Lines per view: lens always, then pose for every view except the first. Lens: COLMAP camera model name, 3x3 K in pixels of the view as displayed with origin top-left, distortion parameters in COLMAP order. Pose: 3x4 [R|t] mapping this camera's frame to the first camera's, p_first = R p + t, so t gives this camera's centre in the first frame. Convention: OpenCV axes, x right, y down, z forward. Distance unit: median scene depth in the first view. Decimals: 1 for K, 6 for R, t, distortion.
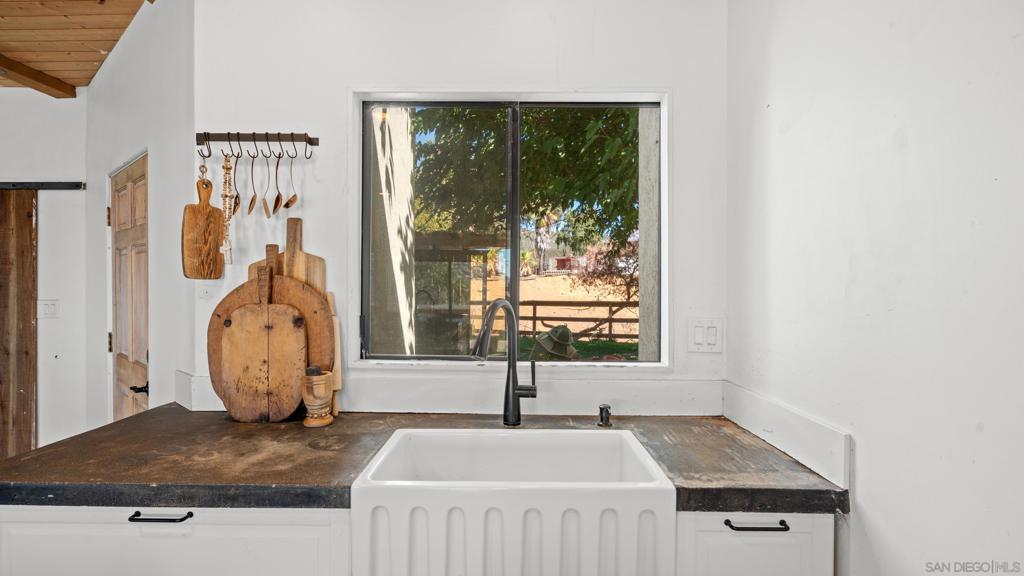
lens RADIAL K [[475.5, 0, 509.4], [0, 475.5, 285.8], [0, 0, 1]] dist [-0.004350, 0.002794]
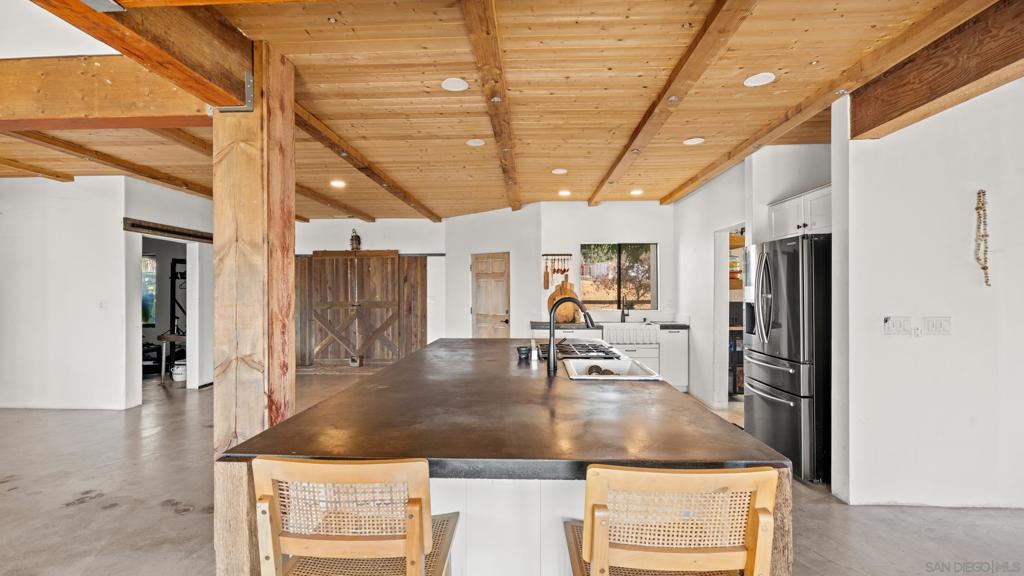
lens RADIAL K [[460.0, 0, 513.1], [0, 460.0, 291.8], [0, 0, 1]] dist [-0.006507, 0.001516]
pose [[0.999927, -0.007682, -0.009279, -0.879322], [0.007725, 0.999959, 0.004625, -0.014424], [0.009243, -0.004696, 0.999946, -2.935422]]
